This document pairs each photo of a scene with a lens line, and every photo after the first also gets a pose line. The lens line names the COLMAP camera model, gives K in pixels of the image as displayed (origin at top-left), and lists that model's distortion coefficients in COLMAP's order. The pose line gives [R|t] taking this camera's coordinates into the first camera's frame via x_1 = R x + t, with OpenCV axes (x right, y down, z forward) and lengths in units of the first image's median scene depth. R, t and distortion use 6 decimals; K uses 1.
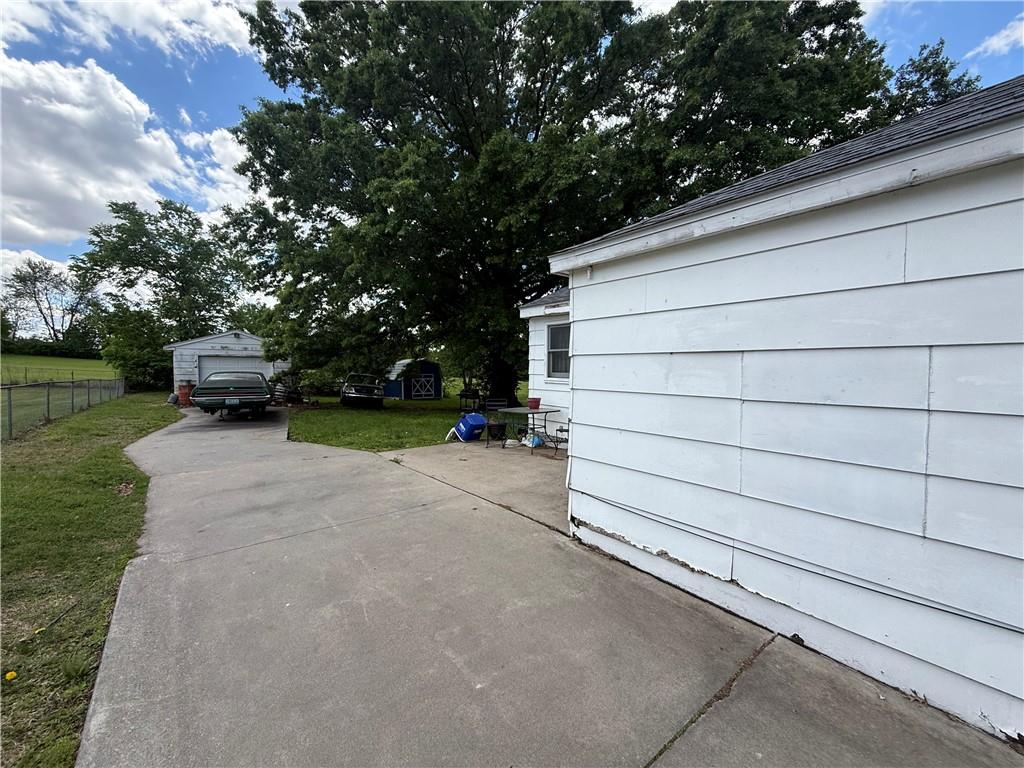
lens RADIAL K [[407.5, 0, 511.1], [0, 407.5, 384.5], [0, 0, 1]] dist [-0.000476, 0.000207]
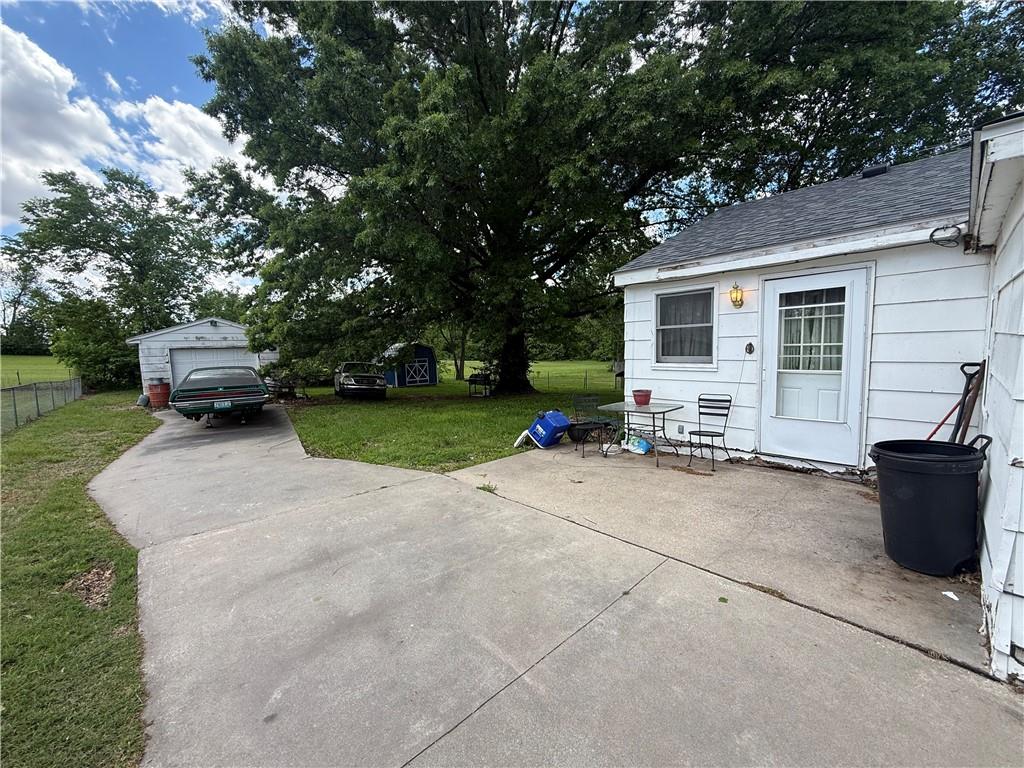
lens RADIAL K [[407.5, 0, 512.1], [0, 407.5, 385.1], [0, 0, 1]] dist [-0.000476, 0.000207]
pose [[0.997777, -0.041955, 0.051770, -0.123457], [0.039238, 0.997853, 0.052439, -0.014567], [-0.053859, -0.050291, 0.997281, 0.132691]]
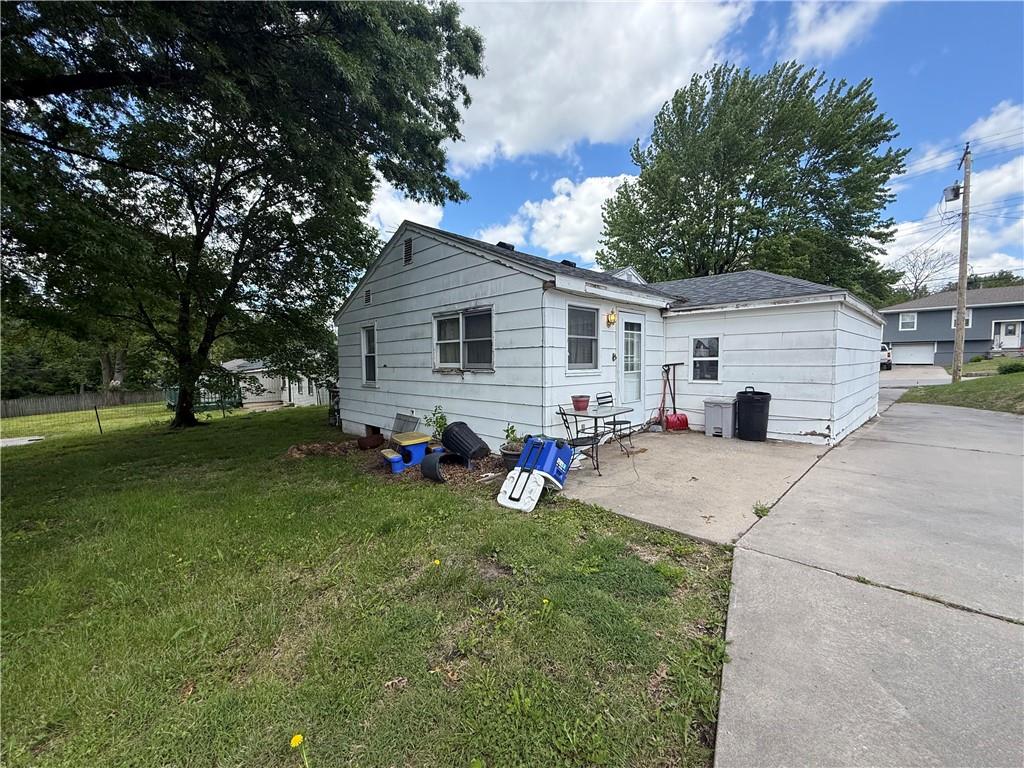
lens RADIAL K [[407.5, 0, 511.5], [0, 407.5, 383.0], [0, 0, 1]] dist [-0.000476, 0.000207]
pose [[-0.087684, -0.057770, 0.994472, -0.383069], [0.050649, 0.996767, 0.062369, -0.025436], [-0.994860, 0.055838, -0.084475, 0.645496]]
